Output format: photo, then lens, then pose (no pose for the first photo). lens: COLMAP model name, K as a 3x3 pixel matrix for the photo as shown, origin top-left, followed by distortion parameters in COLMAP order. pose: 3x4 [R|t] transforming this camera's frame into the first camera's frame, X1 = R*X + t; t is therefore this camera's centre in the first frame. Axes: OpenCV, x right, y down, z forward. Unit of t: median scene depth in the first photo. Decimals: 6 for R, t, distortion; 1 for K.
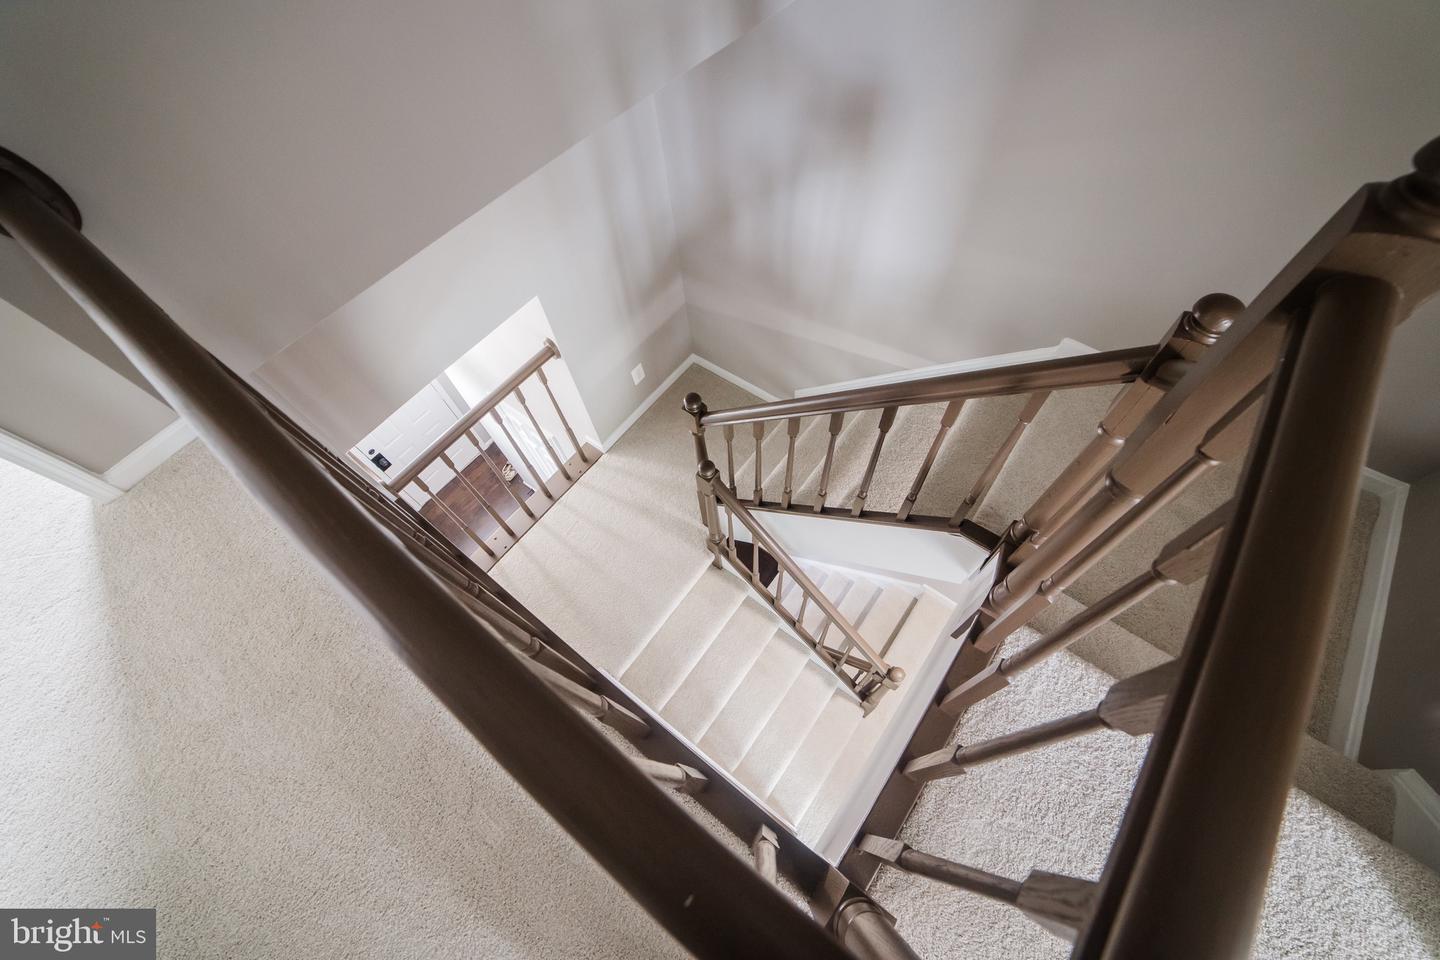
lens RADIAL K [[562.3, 0, 718.2], [0, 562.3, 472.3], [0, 0, 1]] dist [-0.024748, 0.002191]
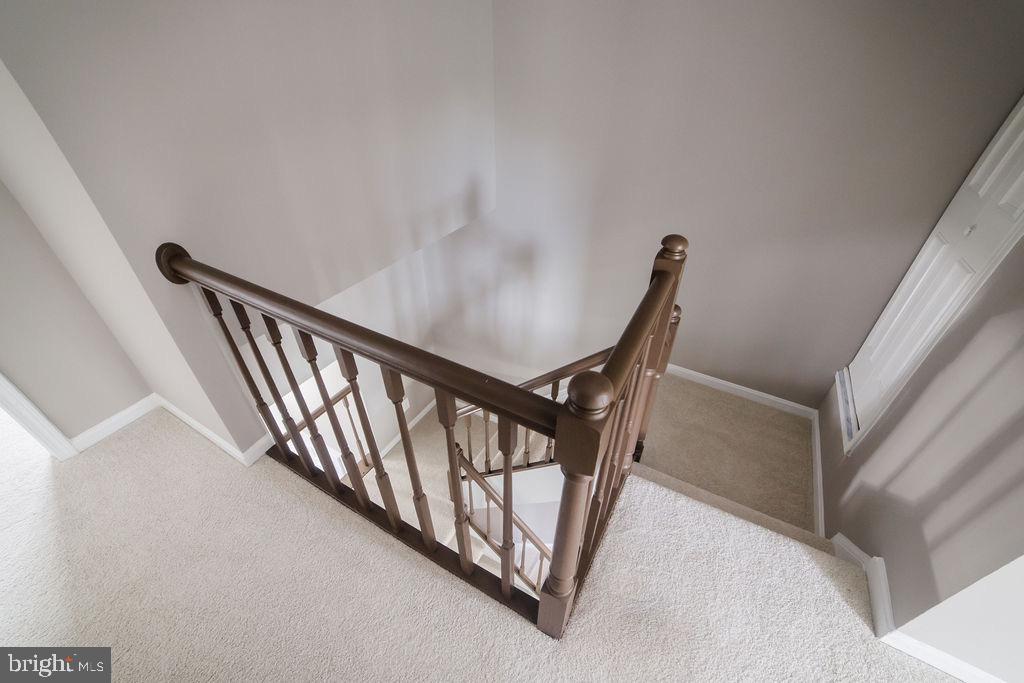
lens RADIAL K [[399.9, 0, 510.7], [0, 399.9, 344.0], [0, 0, 1]] dist [-0.024748, 0.002191]
pose [[0.987612, -0.022365, 0.155316, -0.038800], [0.080770, 0.921054, -0.380968, 0.193729], [-0.134534, 0.388793, 0.911450, -0.195650]]
